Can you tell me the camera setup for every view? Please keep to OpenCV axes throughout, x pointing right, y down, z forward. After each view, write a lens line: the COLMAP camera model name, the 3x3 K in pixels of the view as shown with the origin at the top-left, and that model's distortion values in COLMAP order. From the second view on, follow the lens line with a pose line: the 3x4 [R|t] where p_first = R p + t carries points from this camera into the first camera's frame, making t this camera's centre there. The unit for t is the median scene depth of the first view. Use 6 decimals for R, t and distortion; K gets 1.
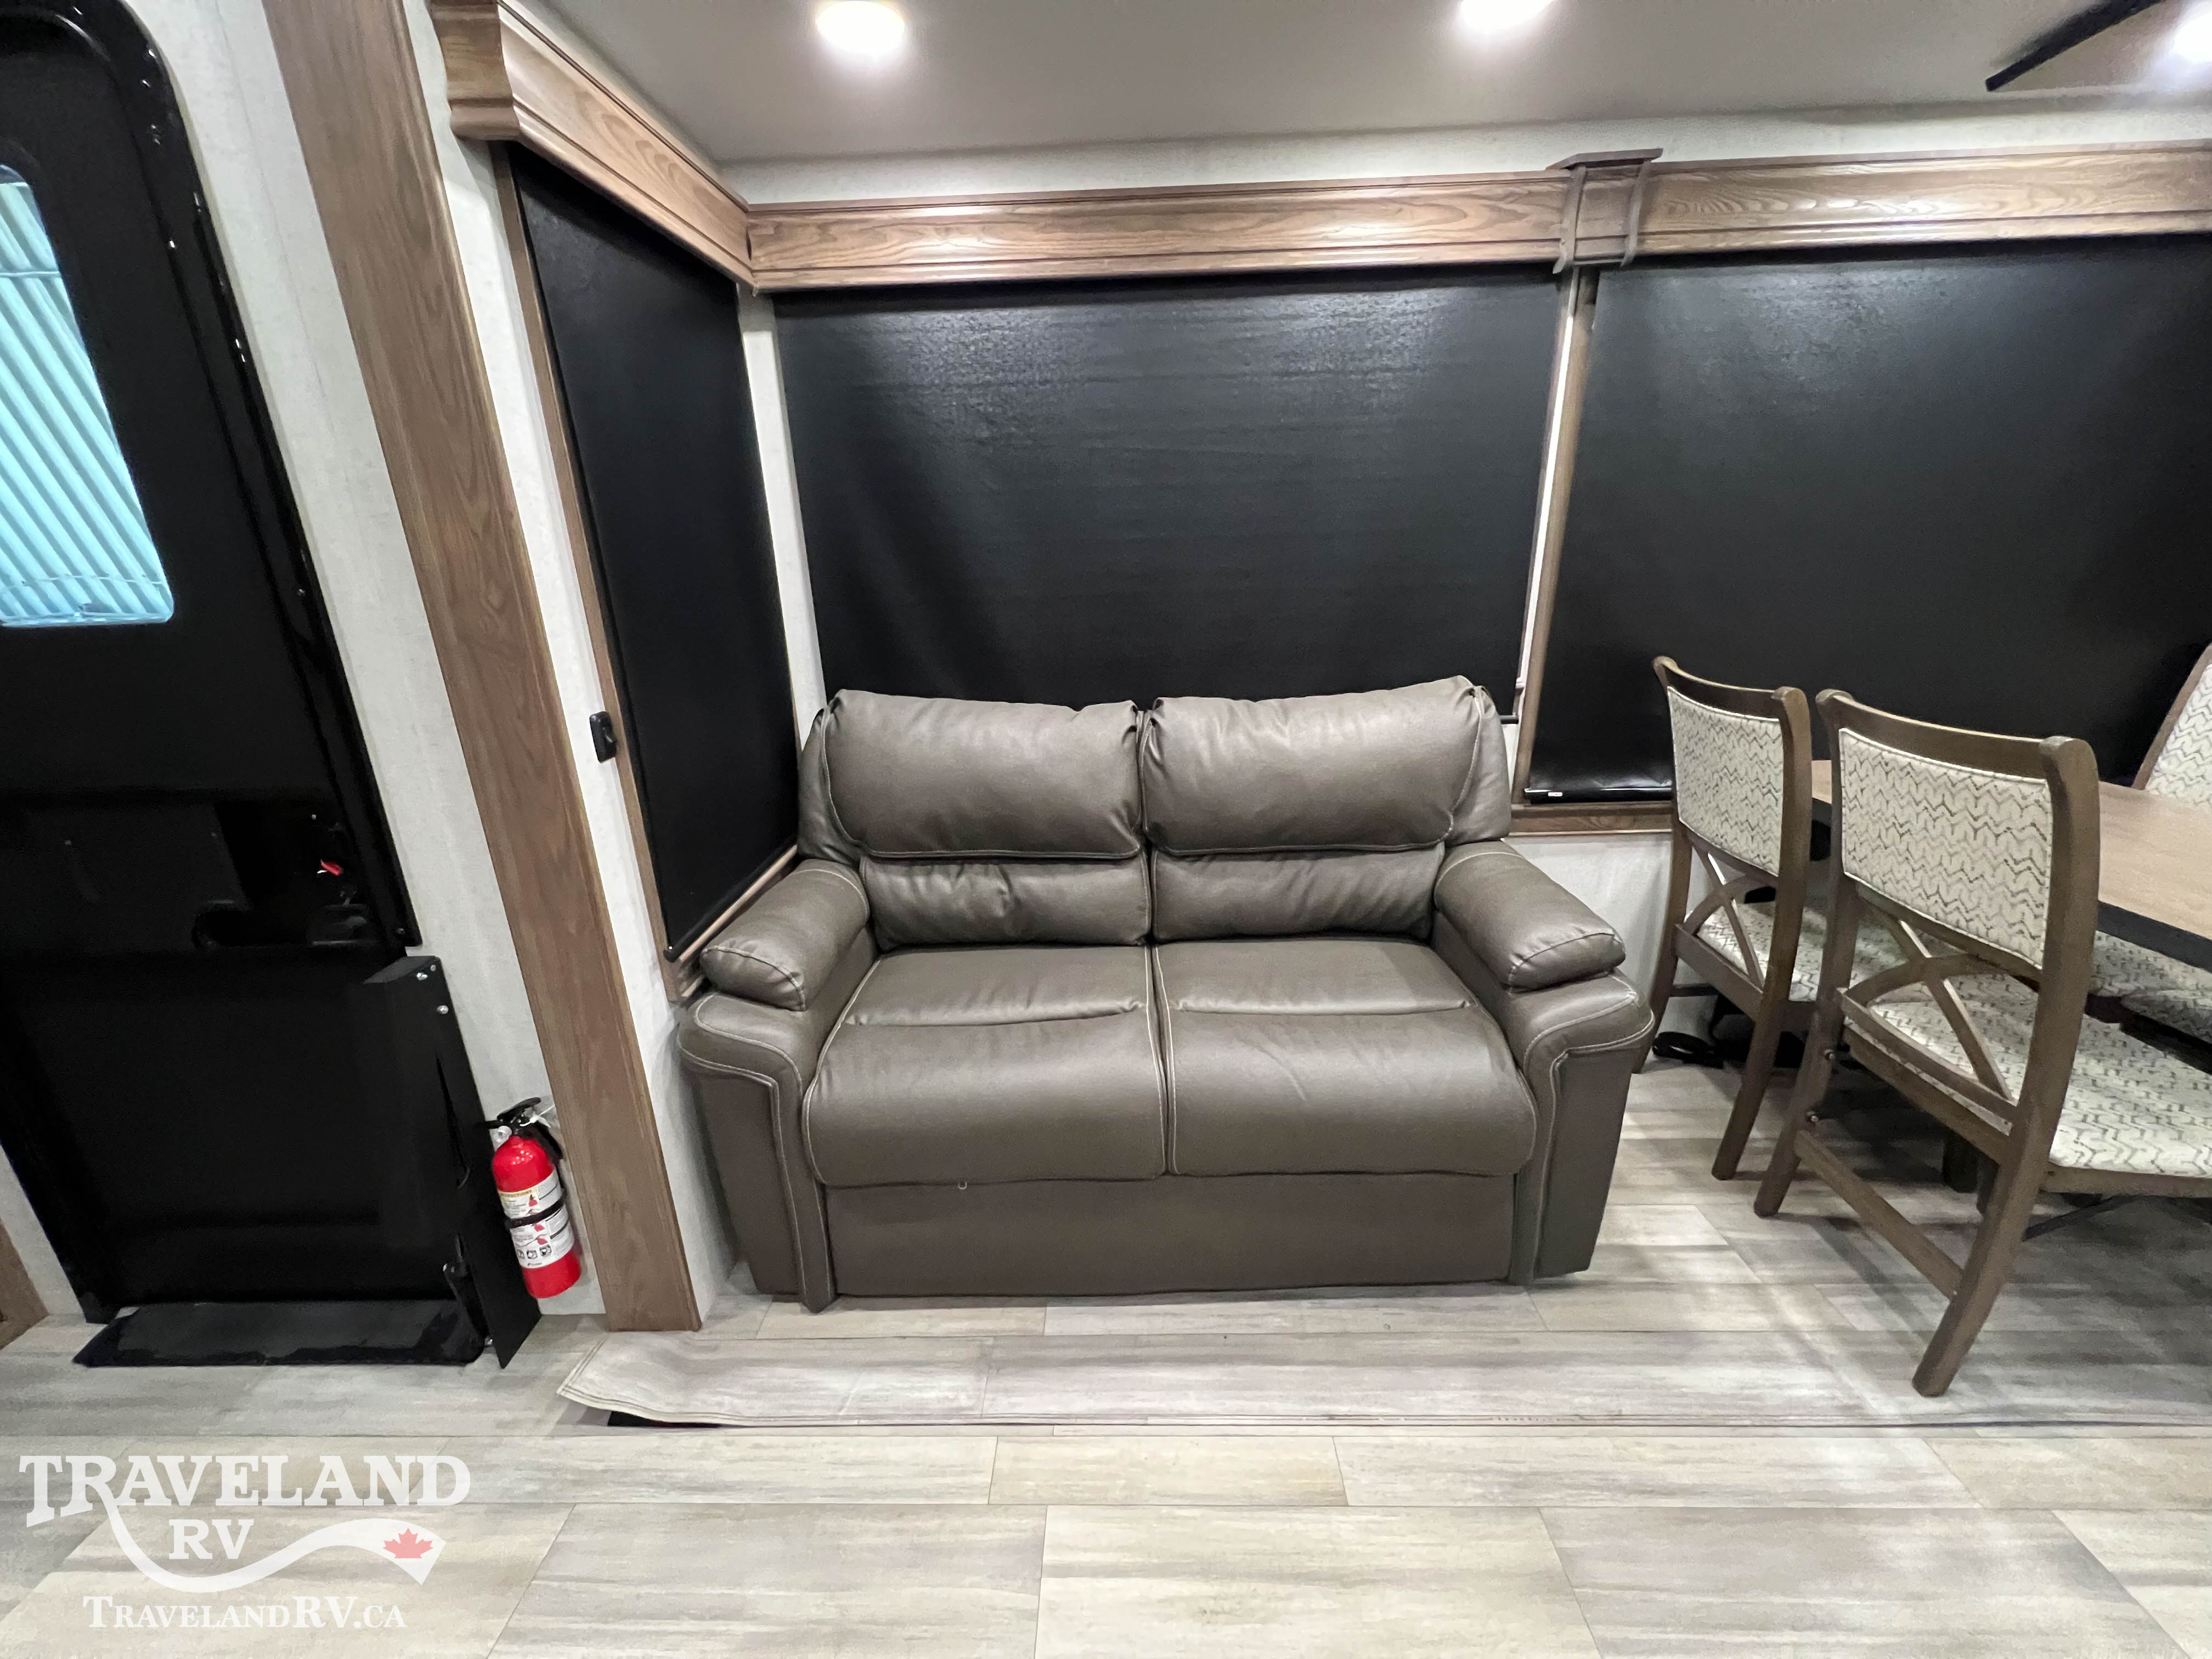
lens RADIAL K [[884.9, 0, 1100.0], [0, 884.9, 824.7], [0, 0, 1]] dist [-0.000523, 0.000156]
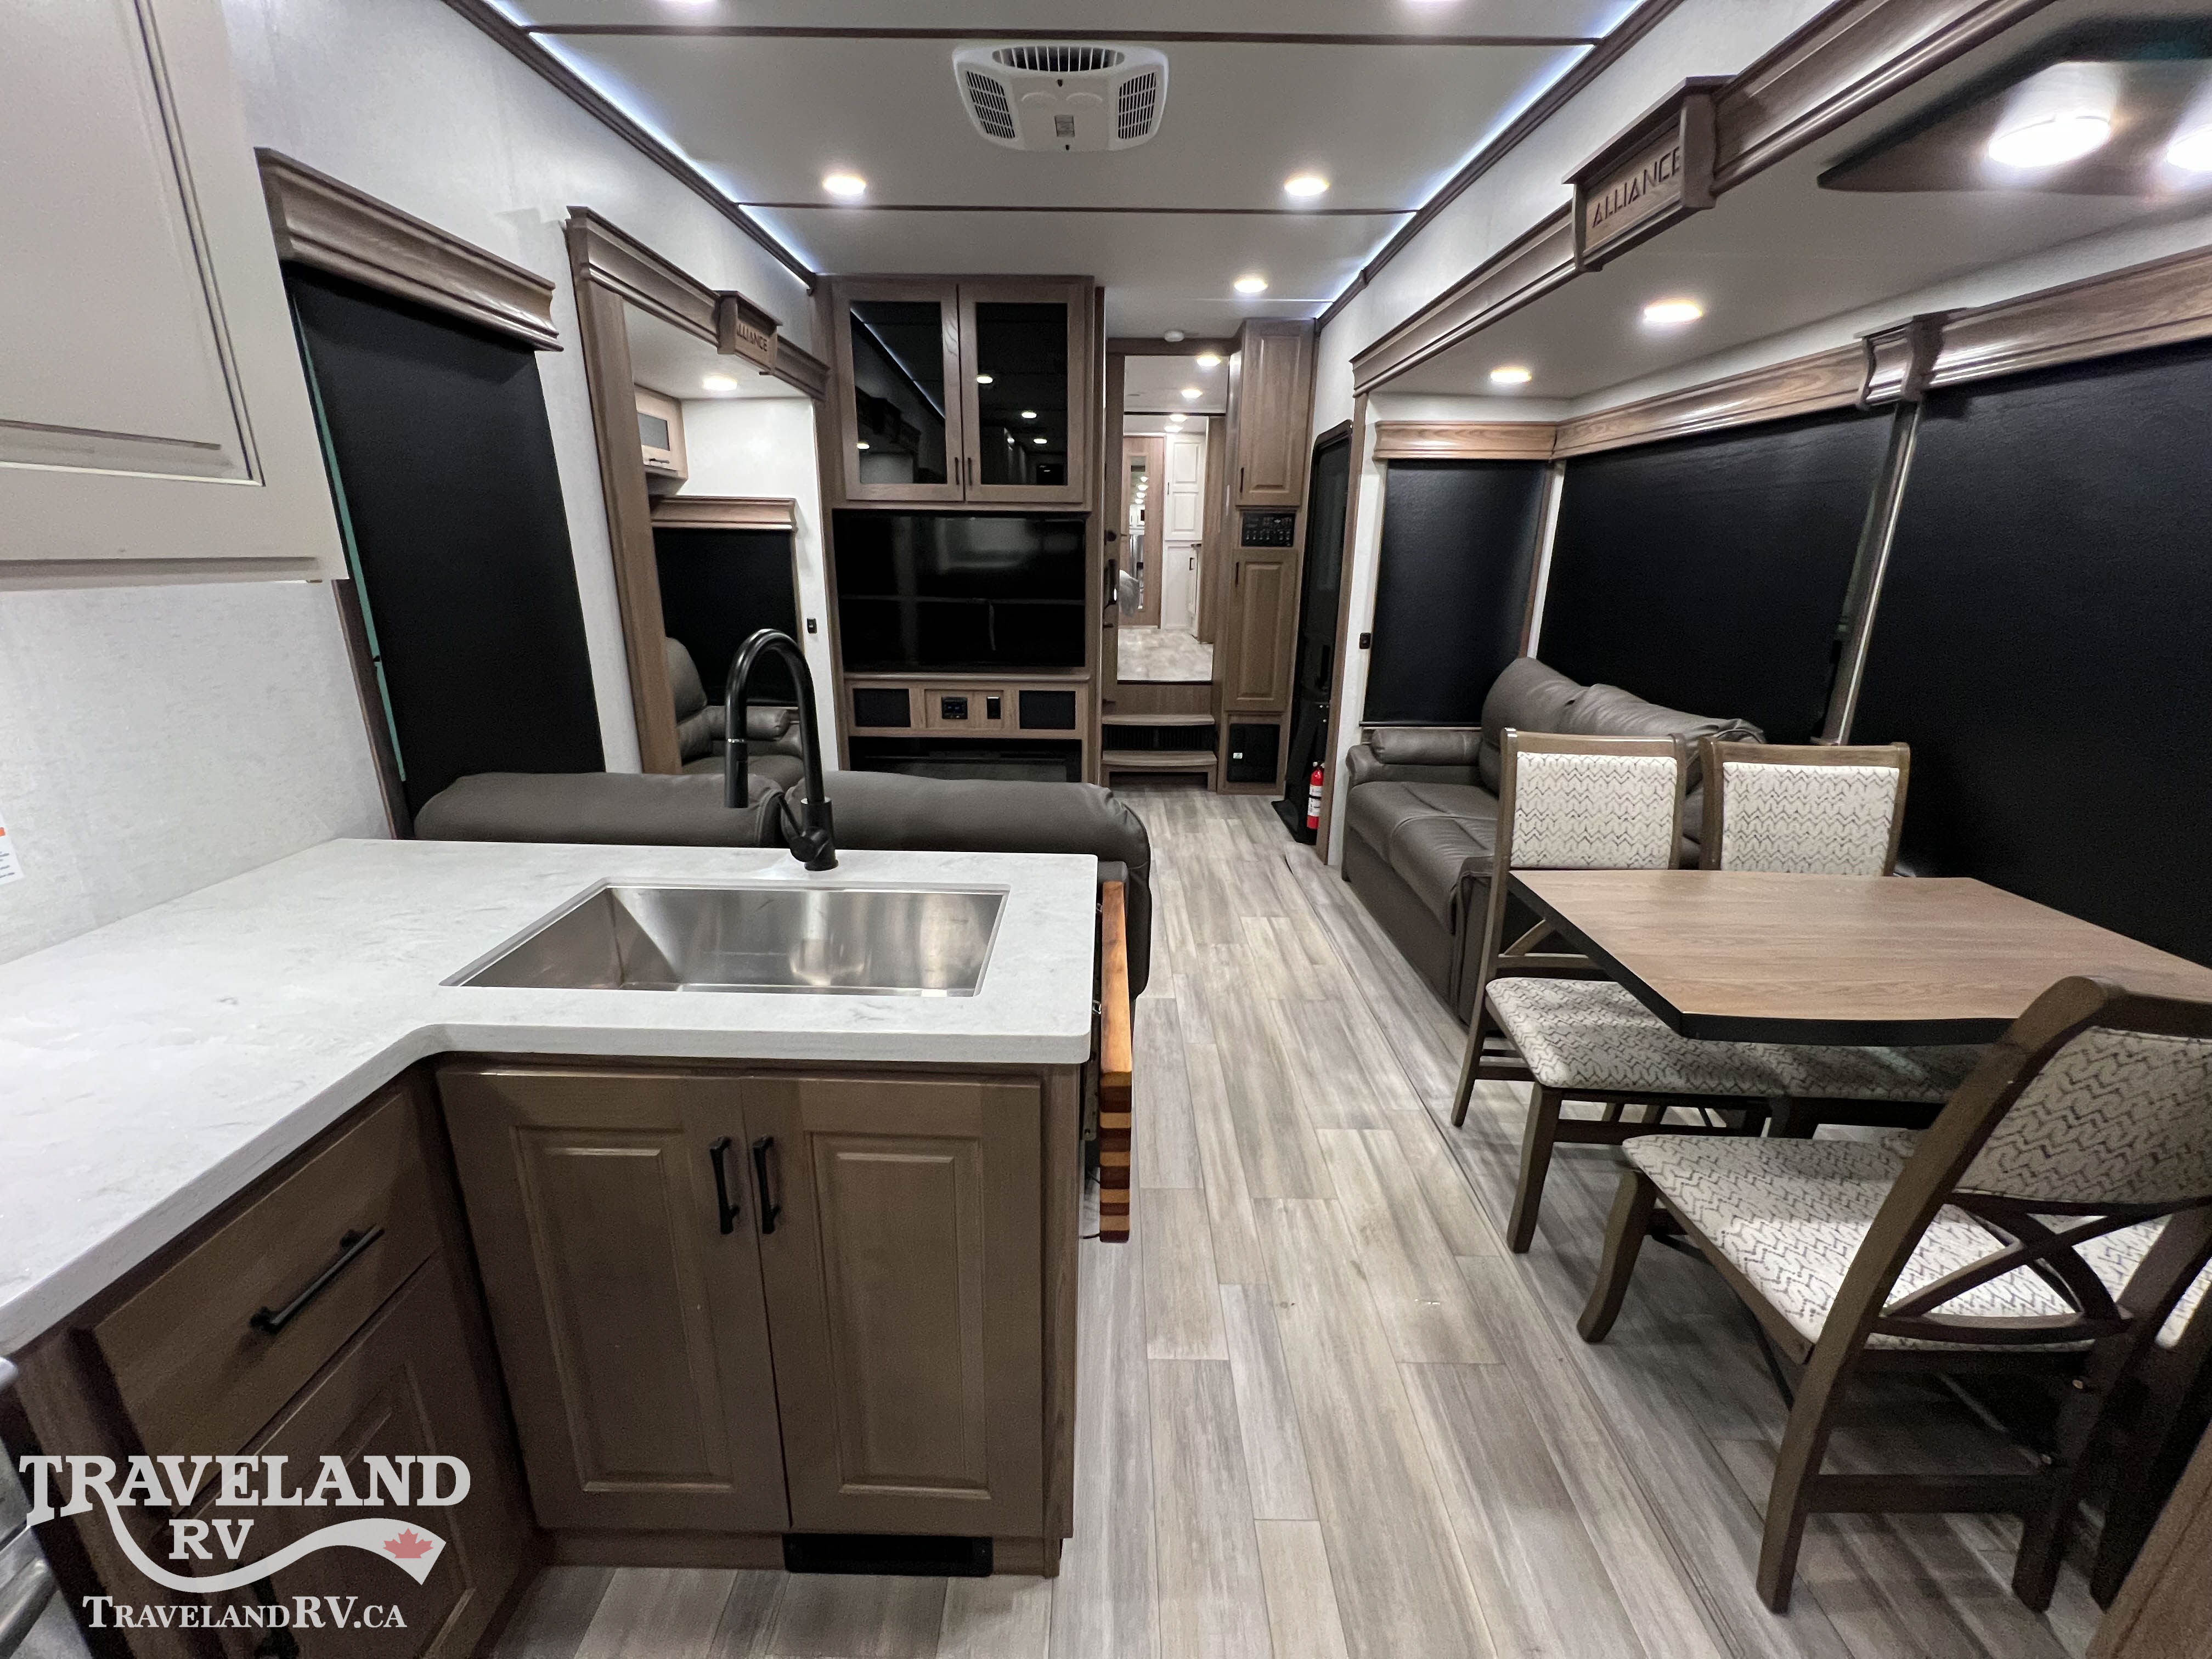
lens RADIAL K [[884.9, 0, 1101.5], [0, 884.9, 825.2], [0, 0, 1]] dist [-0.000523, 0.000156]
pose [[0.019779, 0.331765, -0.943155, 2.176904], [-0.318505, 0.896282, 0.308597, -0.162283], [0.947715, 0.294296, 0.123397, -0.013545]]
